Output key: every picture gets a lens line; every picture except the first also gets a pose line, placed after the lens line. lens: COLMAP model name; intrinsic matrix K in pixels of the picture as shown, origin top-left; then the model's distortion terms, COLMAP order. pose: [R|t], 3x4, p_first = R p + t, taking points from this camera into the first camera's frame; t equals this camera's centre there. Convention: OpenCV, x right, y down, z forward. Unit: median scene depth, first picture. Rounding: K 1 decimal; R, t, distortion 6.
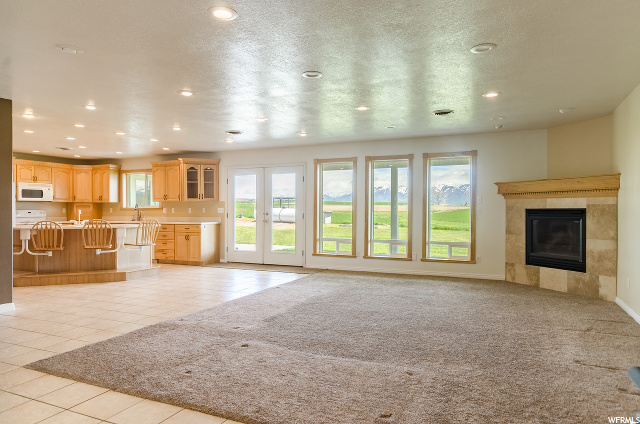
lens RADIAL K [[433.8, 0, 319.9], [0, 433.8, 208.7], [0, 0, 1]] dist [0.012187, 0.002564]
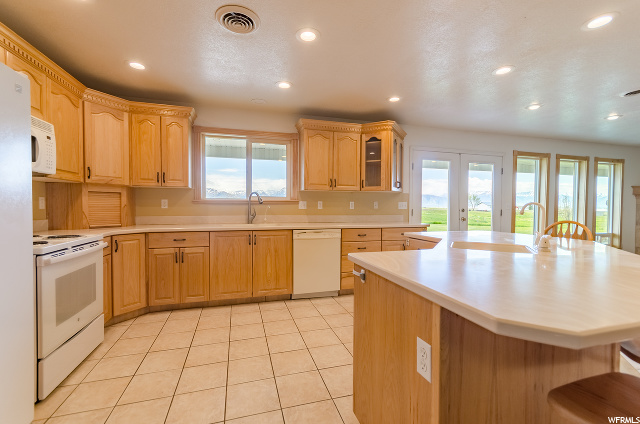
lens RADIAL K [[274.8, 0, 318.8], [0, 274.8, 211.1], [0, 0, 1]] dist [0.010926, 0.000252]
pose [[0.754531, -0.007760, 0.656219, -0.612034], [-0.009227, 0.999706, 0.022431, 0.003736], [-0.656200, -0.022980, 0.754237, 0.717077]]
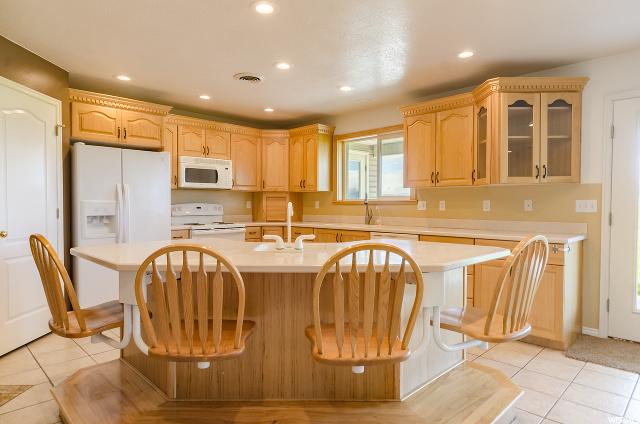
lens RADIAL K [[386.0, 0, 318.8], [0, 386.0, 214.5], [0, 0, 1]] dist [-0.003159, 0.001170]
pose [[0.937881, 0.014064, -0.346673, -0.324272], [-0.004981, 0.999621, 0.027078, 0.002796], [0.346922, -0.023669, 0.937595, 0.556023]]
